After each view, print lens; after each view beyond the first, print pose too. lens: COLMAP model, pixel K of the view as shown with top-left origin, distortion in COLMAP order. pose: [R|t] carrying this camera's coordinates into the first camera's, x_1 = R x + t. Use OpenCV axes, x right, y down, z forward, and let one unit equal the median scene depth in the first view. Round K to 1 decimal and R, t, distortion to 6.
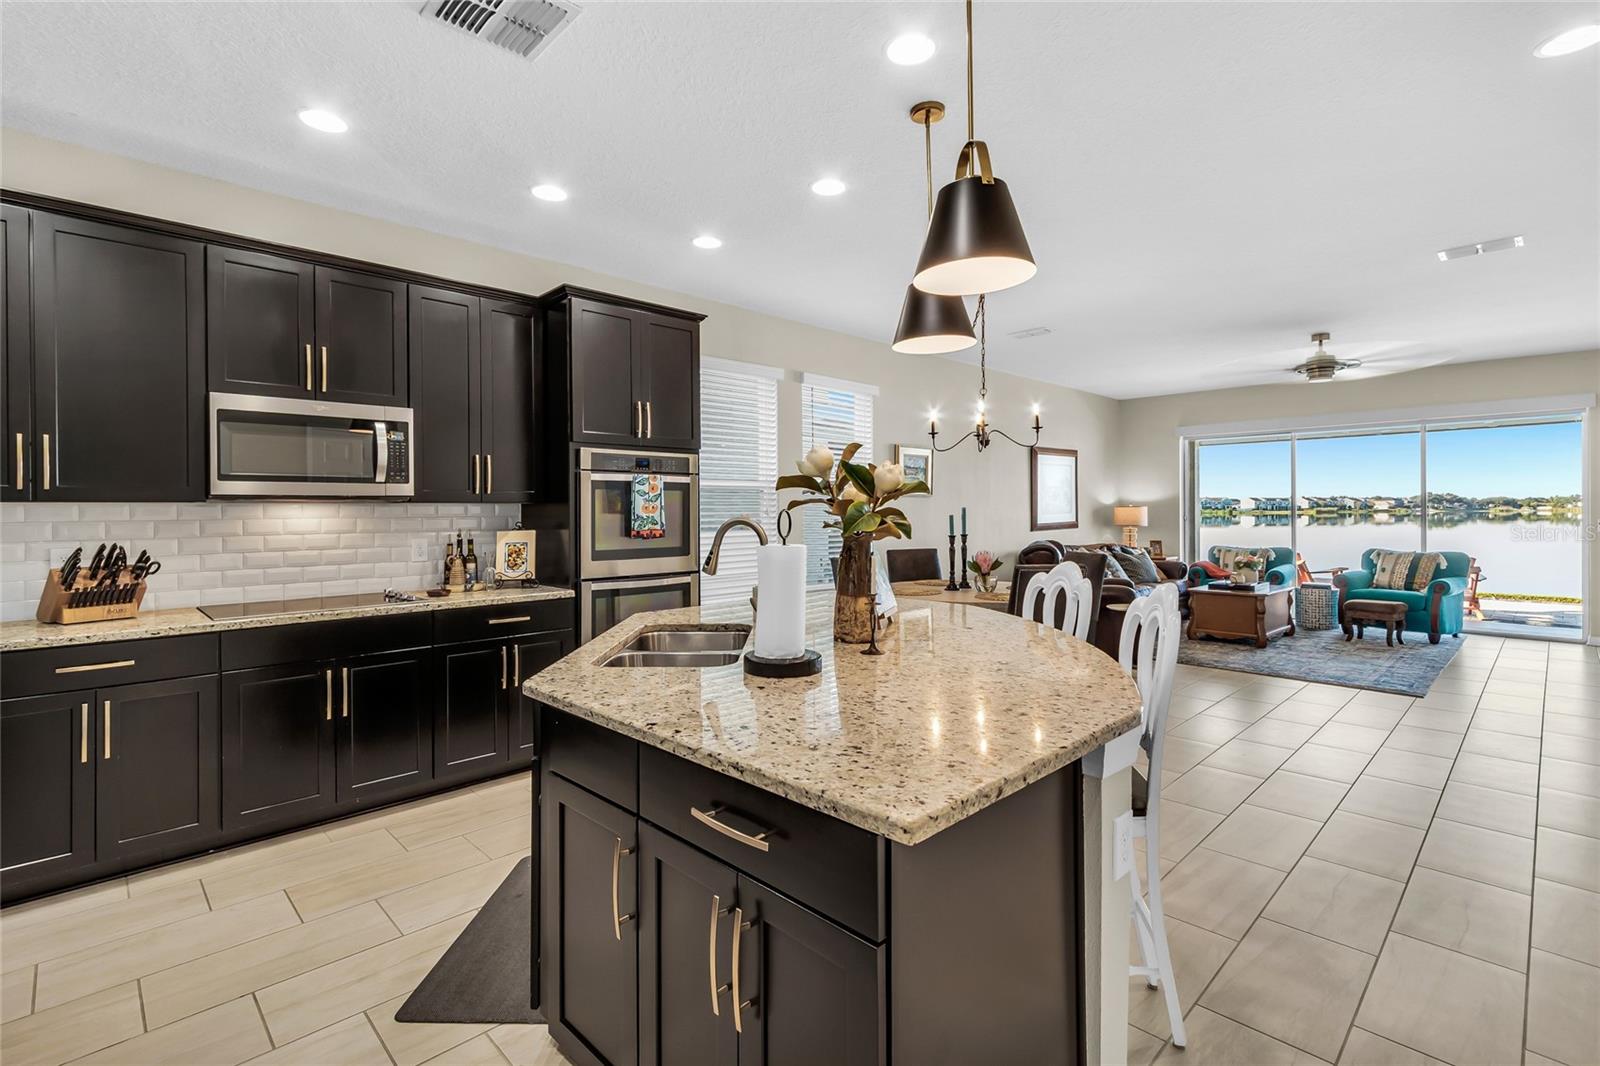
lens RADIAL K [[736.4, 0, 791.2], [0, 736.4, 511.5], [0, 0, 1]] dist [0.010290, -0.004168]
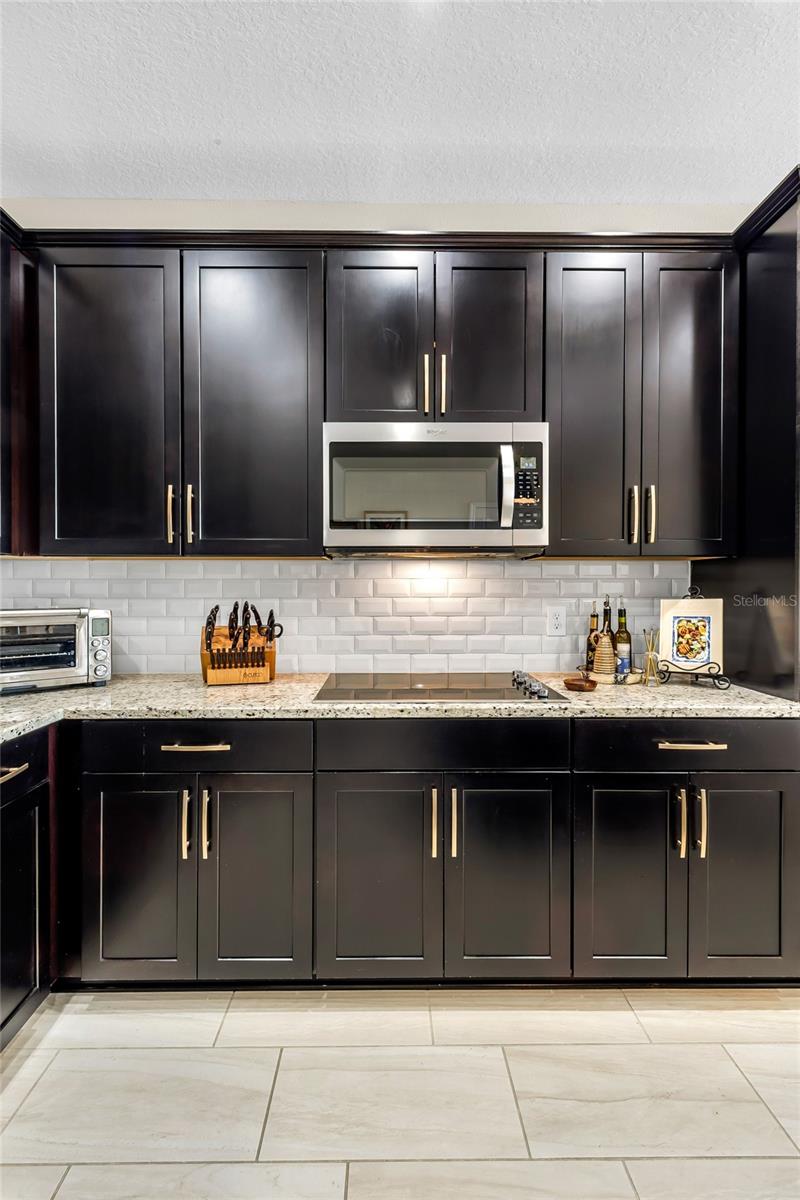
lens RADIAL K [[552.3, 0, 393.9], [0, 552.3, 592.2], [0, 0, 1]] dist [0.010290, -0.004168]
pose [[0.725973, 0.012495, -0.687610, -0.220124], [-0.006128, 0.999913, 0.011700, 0.015536], [0.687696, -0.004280, 0.725986, 0.445076]]
